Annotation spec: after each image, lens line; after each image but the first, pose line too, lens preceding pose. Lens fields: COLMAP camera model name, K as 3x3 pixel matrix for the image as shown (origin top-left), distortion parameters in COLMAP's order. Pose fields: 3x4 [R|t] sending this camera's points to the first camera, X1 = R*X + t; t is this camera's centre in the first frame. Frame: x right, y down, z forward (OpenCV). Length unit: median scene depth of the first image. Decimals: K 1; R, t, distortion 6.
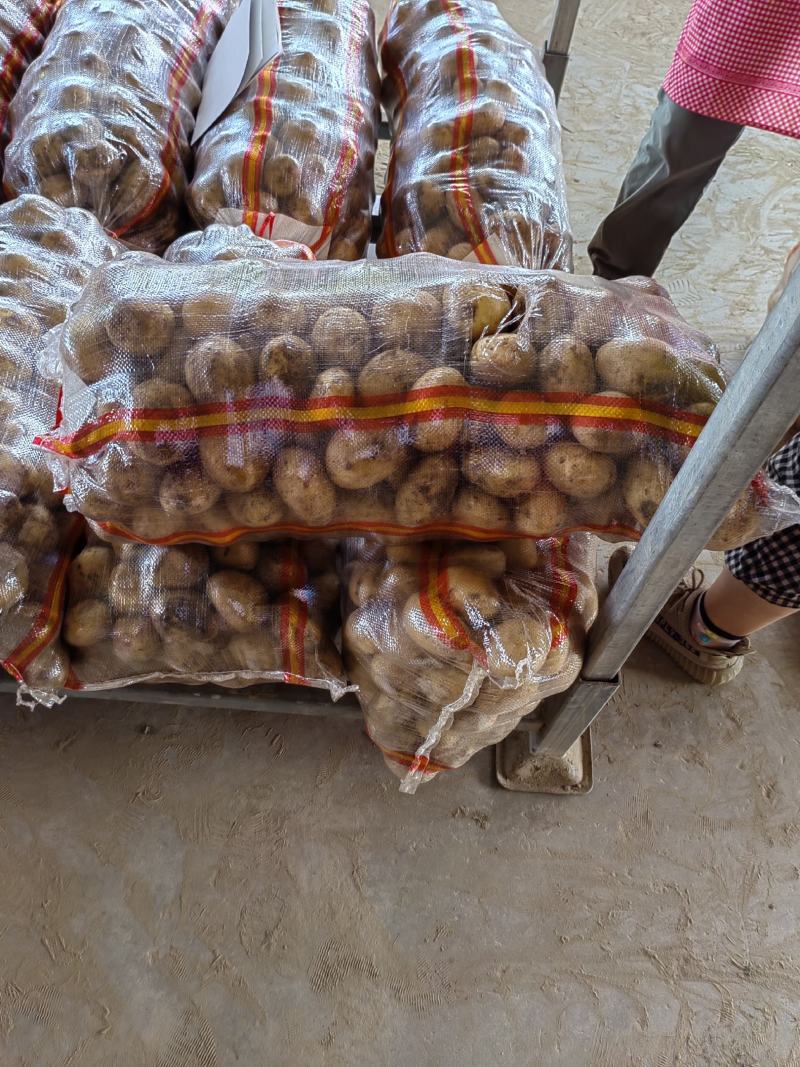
lens RADIAL K [[828.1, 0, 405.0], [0, 828.1, 535.8], [0, 0, 1]] dist [0.010389, -0.009576]
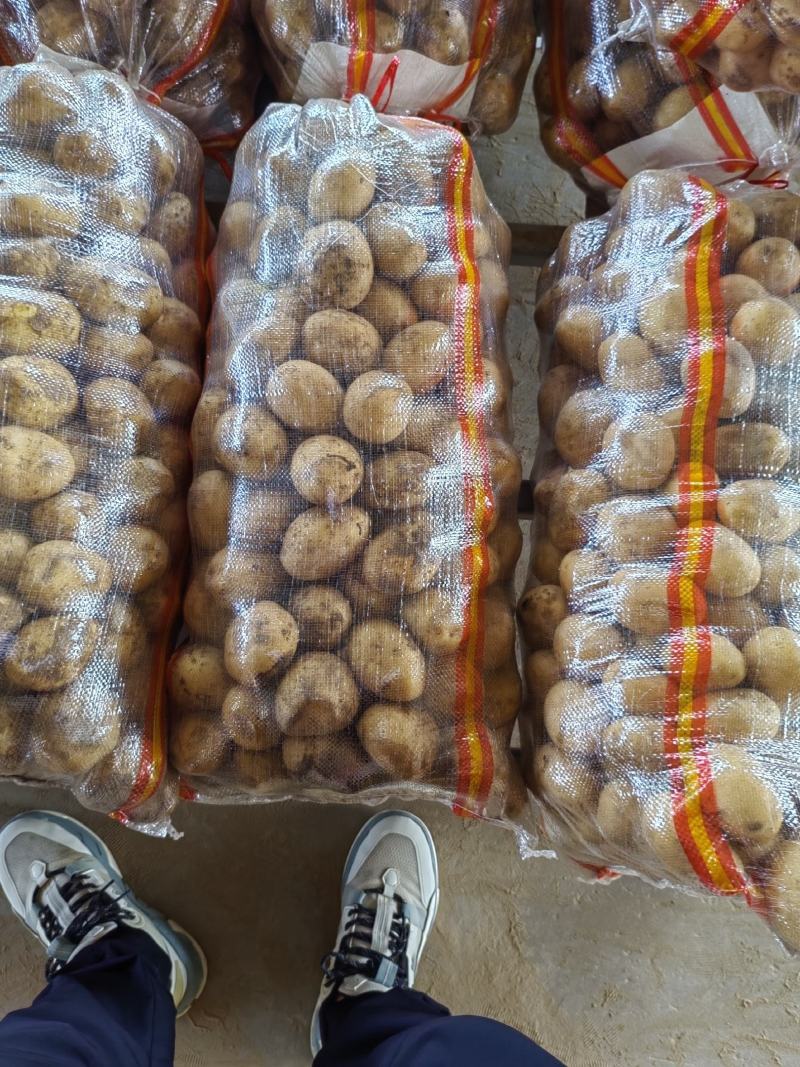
lens RADIAL K [[828.1, 0, 392.8], [0, 828.1, 533.6], [0, 0, 1]] dist [0.010389, -0.009576]
pose [[0.998109, 0.007694, -0.060985, -0.138317], [0.014462, 0.934892, 0.354639, -0.311583], [0.059743, -0.354850, 0.933012, 0.313927]]
